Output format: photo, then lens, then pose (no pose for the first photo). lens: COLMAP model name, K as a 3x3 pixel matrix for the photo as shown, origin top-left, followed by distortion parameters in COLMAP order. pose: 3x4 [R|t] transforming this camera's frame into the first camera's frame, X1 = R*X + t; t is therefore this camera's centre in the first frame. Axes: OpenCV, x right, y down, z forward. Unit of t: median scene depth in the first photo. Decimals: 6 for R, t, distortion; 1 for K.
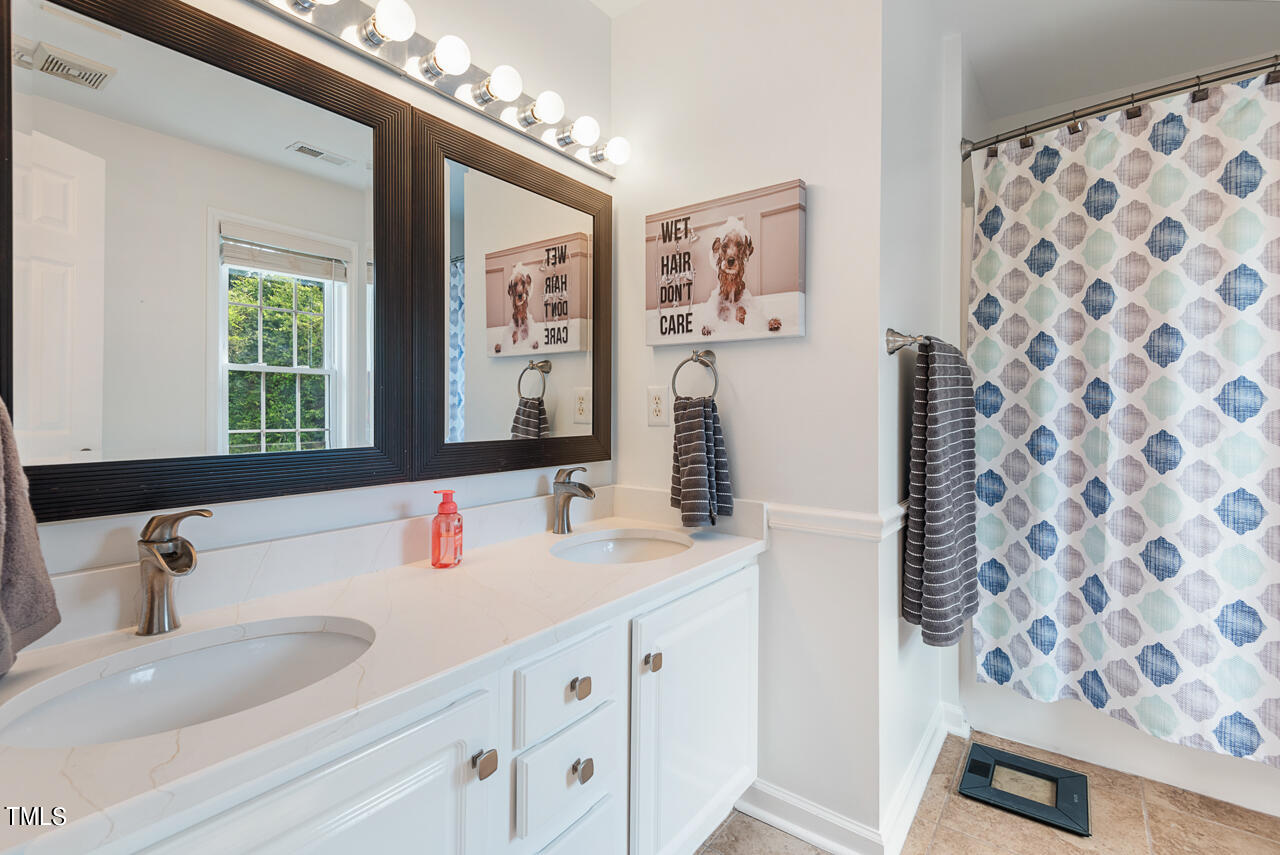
lens RADIAL K [[581.6, 0, 643.4], [0, 581.6, 416.9], [0, 0, 1]] dist [-0.002058, -0.000452]
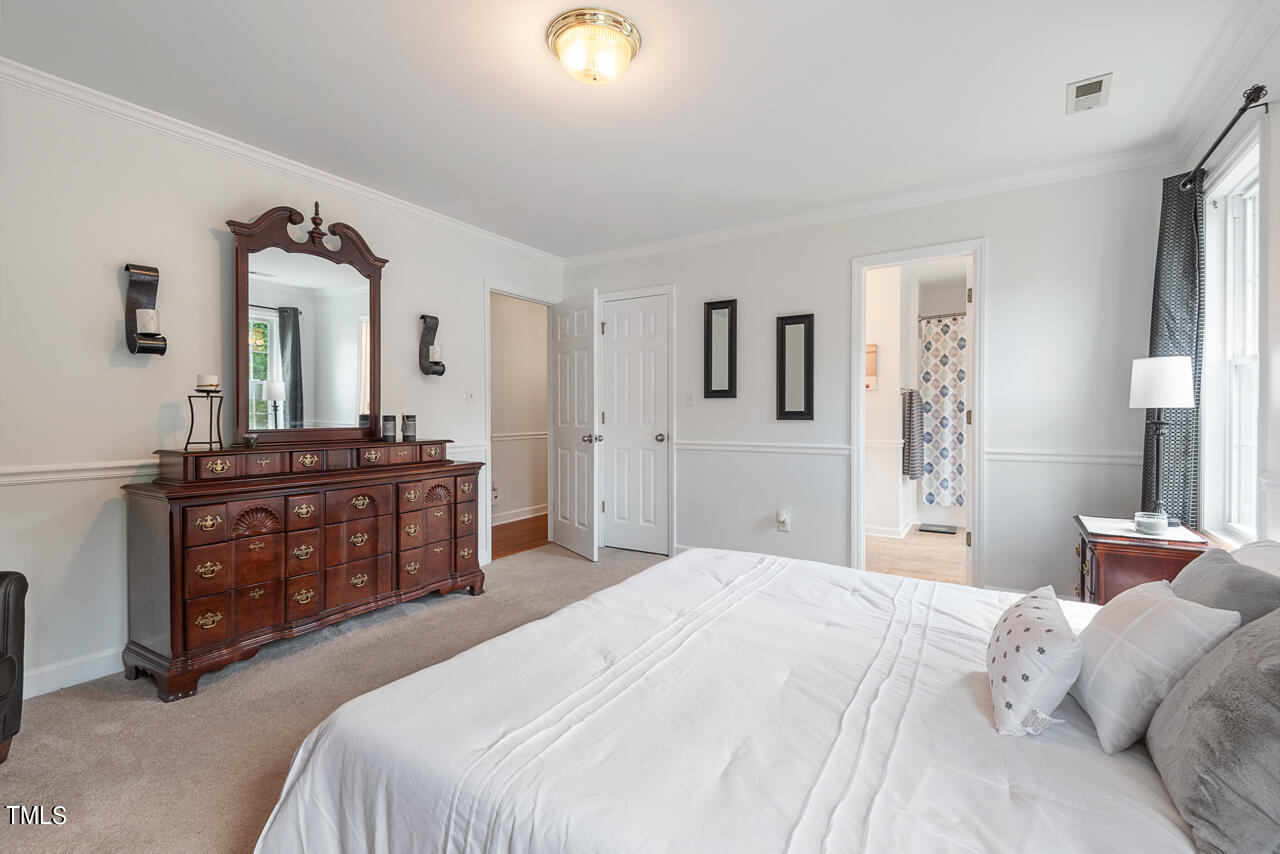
lens RADIAL K [[581.6, 0, 636.6], [0, 581.6, 426.3], [0, 0, 1]] dist [-0.002058, -0.000452]
pose [[0.996168, -0.009316, 0.086961, -1.172502], [0.007780, 0.999808, 0.017987, 0.001657], [-0.087112, -0.017241, 0.996049, -1.873888]]
